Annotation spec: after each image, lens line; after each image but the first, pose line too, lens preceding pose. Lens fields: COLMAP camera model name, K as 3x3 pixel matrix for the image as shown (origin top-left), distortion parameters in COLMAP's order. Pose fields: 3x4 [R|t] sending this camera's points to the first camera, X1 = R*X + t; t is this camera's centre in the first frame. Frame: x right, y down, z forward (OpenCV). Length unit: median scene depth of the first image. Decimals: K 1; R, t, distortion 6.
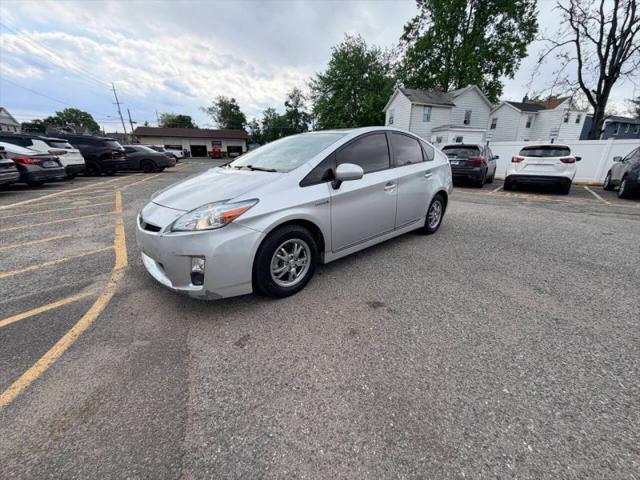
lens RADIAL K [[253.6, 0, 319.2], [0, 253.6, 241.9], [0, 0, 1]] dist [0.000323, -0.000137]
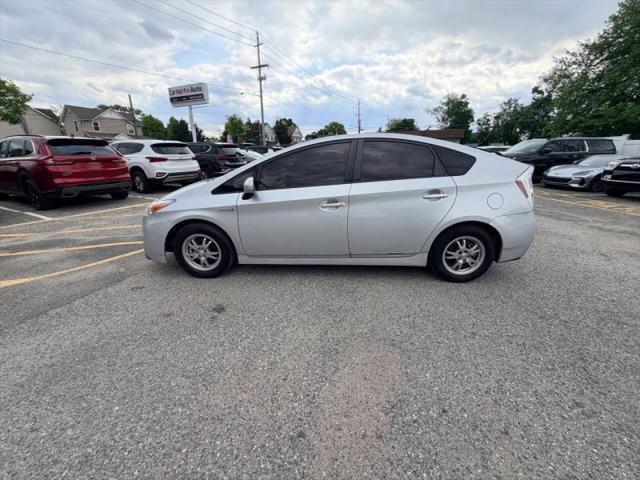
lens RADIAL K [[253.6, 0, 318.6], [0, 253.6, 242.0], [0, 0, 1]] dist [0.000323, -0.000137]
pose [[0.704266, 0.223135, -0.673959, 0.286013], [-0.223814, 0.970696, 0.087500, -0.052582], [0.673733, 0.089218, 0.733569, 0.113759]]
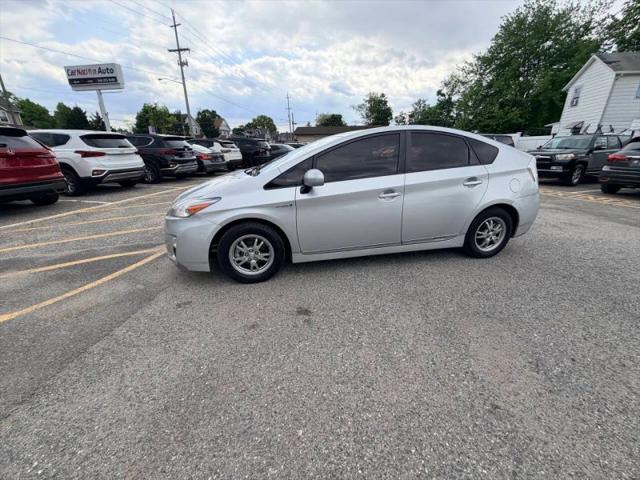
lens RADIAL K [[253.6, 0, 318.7], [0, 253.6, 242.2], [0, 0, 1]] dist [0.000323, -0.000137]
pose [[0.863514, 0.164974, -0.476579, 0.171534], [-0.155119, 0.986055, 0.060275, -0.022698], [0.479877, 0.021878, 0.877063, 0.034272]]
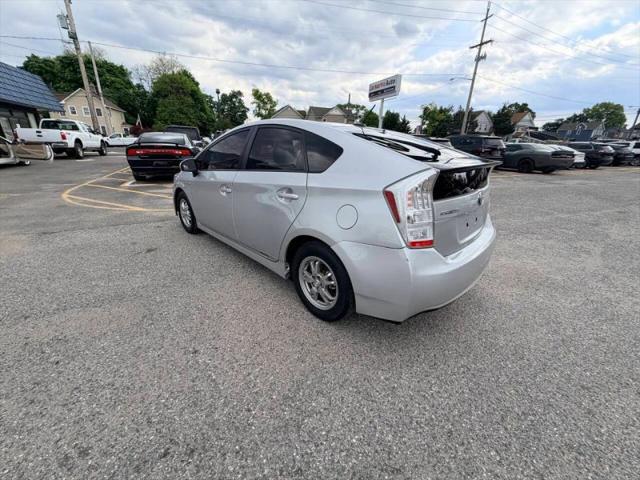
lens RADIAL K [[253.6, 0, 319.2], [0, 253.6, 241.8], [0, 0, 1]] dist [0.000323, -0.000137]
pose [[0.039711, 0.353037, -0.934766, 0.403808], [-0.344508, 0.882980, 0.318844, -0.152626], [0.937943, 0.309373, 0.156688, 0.409183]]
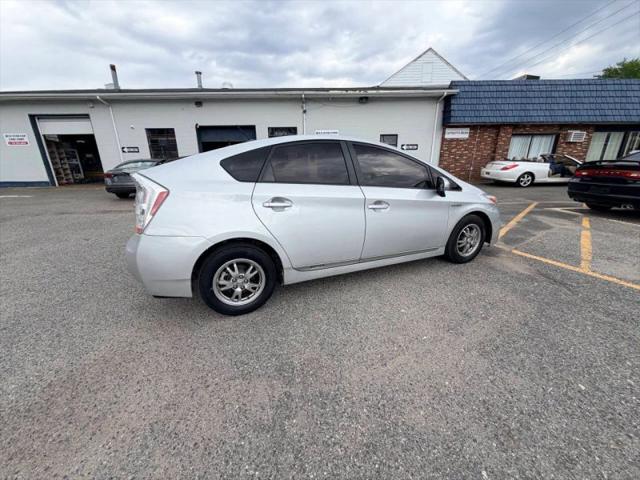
lens RADIAL K [[253.6, 0, 319.9], [0, 253.6, 239.9], [0, 0, 1]] dist [0.000323, -0.000137]
pose [[-0.944388, -0.095135, 0.314769, -0.073821], [0.107706, 0.814938, 0.569451, -0.261329], [-0.310692, 0.571686, -0.759372, 0.732780]]
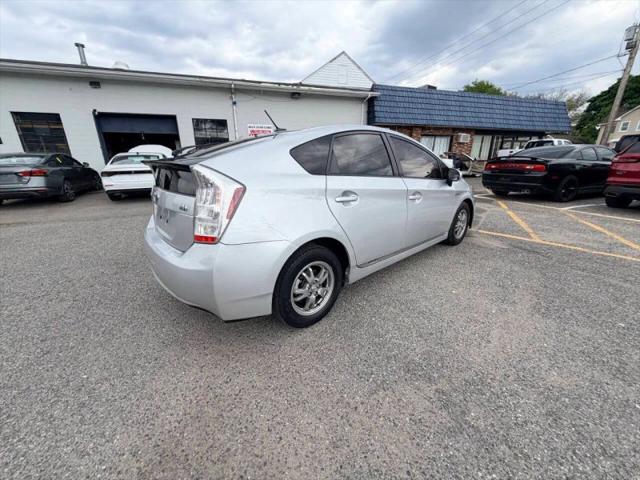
lens RADIAL K [[253.6, 0, 319.6], [0, 253.6, 239.1], [0, 0, 1]] dist [0.000323, -0.000137]
pose [[-0.999870, -0.005460, 0.015178, 0.065794], [0.004618, 0.804711, 0.593648, -0.259650], [-0.015455, 0.593641, -0.804581, 0.744194]]
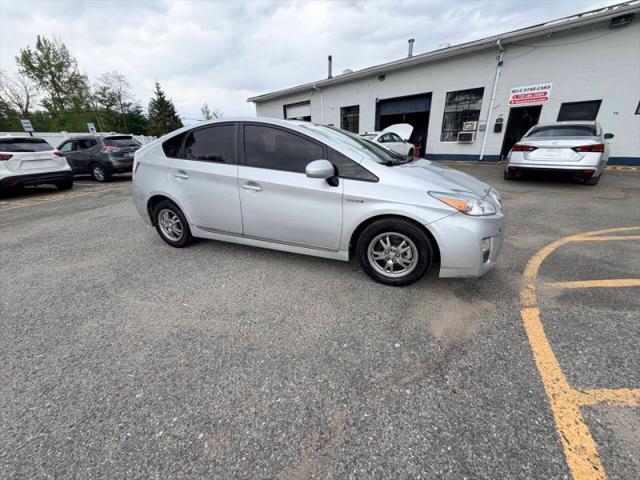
lens RADIAL K [[253.6, 0, 319.4], [0, 253.6, 241.0], [0, 0, 1]] dist [0.000323, -0.000137]
pose [[-0.411892, -0.335581, 0.847190, -0.343481], [0.319074, 0.817744, 0.479047, -0.185872], [-0.853543, 0.467632, -0.229748, 0.501470]]
